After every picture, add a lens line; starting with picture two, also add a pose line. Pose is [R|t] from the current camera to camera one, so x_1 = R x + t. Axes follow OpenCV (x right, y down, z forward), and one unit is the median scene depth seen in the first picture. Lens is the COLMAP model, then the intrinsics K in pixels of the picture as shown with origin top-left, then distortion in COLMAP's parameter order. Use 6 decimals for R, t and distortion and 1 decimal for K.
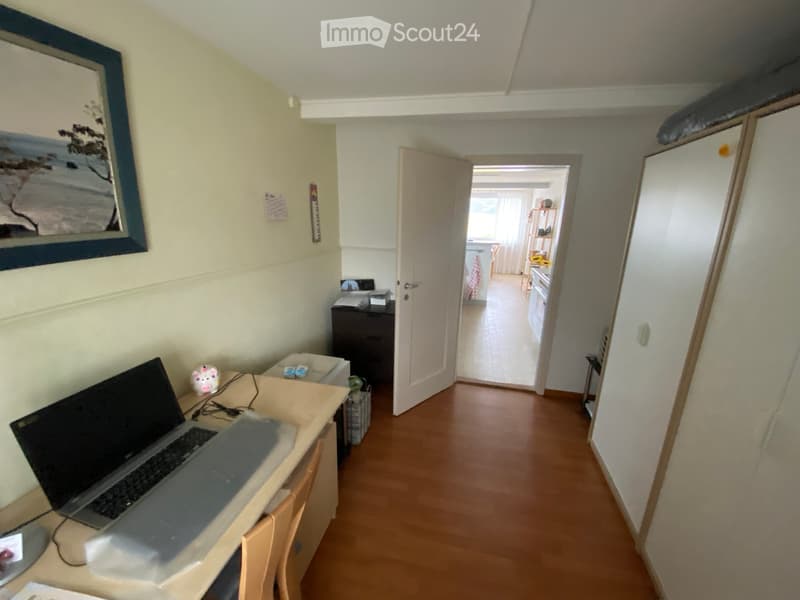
lens RADIAL K [[330.3, 0, 398.4], [0, 330.3, 299.9], [0, 0, 1]] dist [-0.000847, -0.006482]
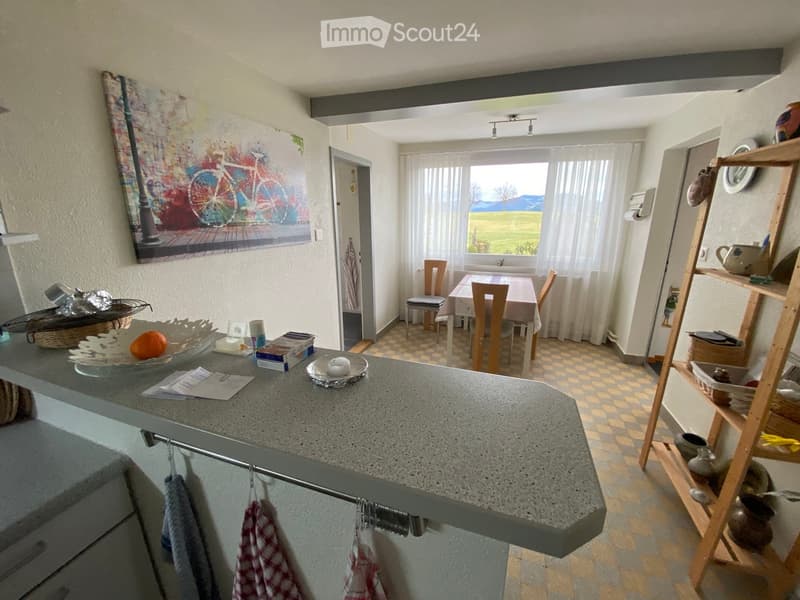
lens RADIAL K [[330.3, 0, 392.2], [0, 330.3, 304.3], [0, 0, 1]] dist [-0.000847, -0.006482]
pose [[0.990747, 0.011979, -0.135192, 0.244183], [-0.010593, 0.999884, 0.010969, -0.201017], [0.135307, -0.009435, 0.990759, 0.851636]]
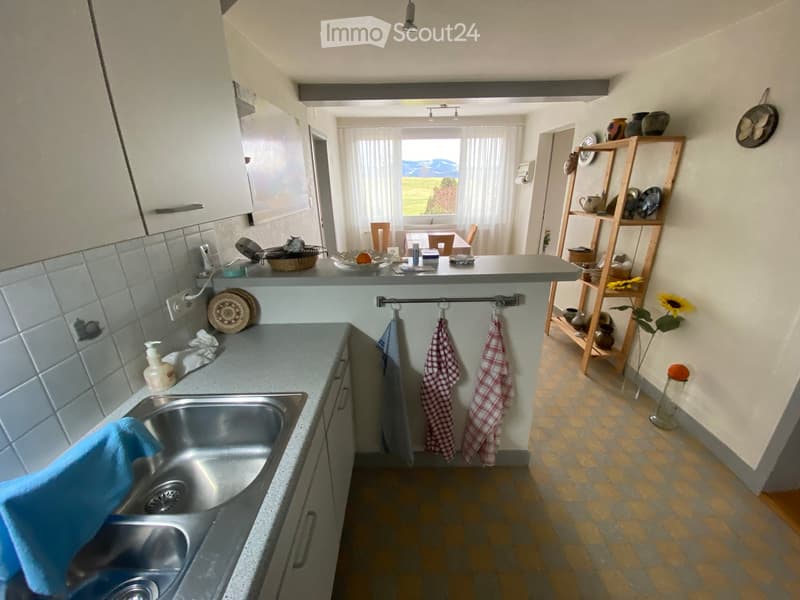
lens RADIAL K [[330.3, 0, 399.3], [0, 330.3, 309.7], [0, 0, 1]] dist [-0.000847, -0.006482]
pose [[0.975239, -0.119120, 0.186330, 0.106455], [0.095811, 0.986943, 0.129477, -0.175165], [-0.199320, -0.108418, 0.973918, 0.720720]]
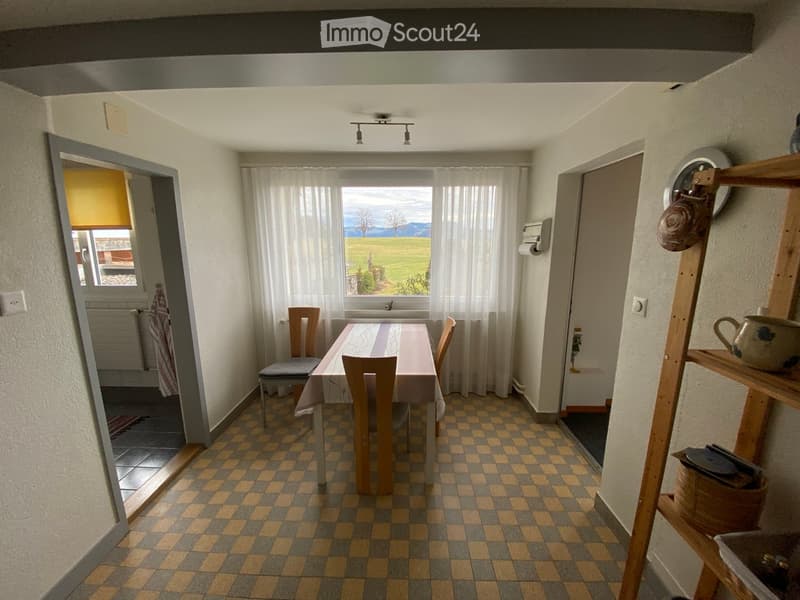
lens RADIAL K [[330.3, 0, 394.8], [0, 330.3, 301.0], [0, 0, 1]] dist [-0.000847, -0.006482]
pose [[0.983949, -0.056507, 0.169269, 0.292180], [0.067869, 0.995760, -0.062102, -0.256351], [-0.165042, 0.072593, 0.983611, 1.021460]]
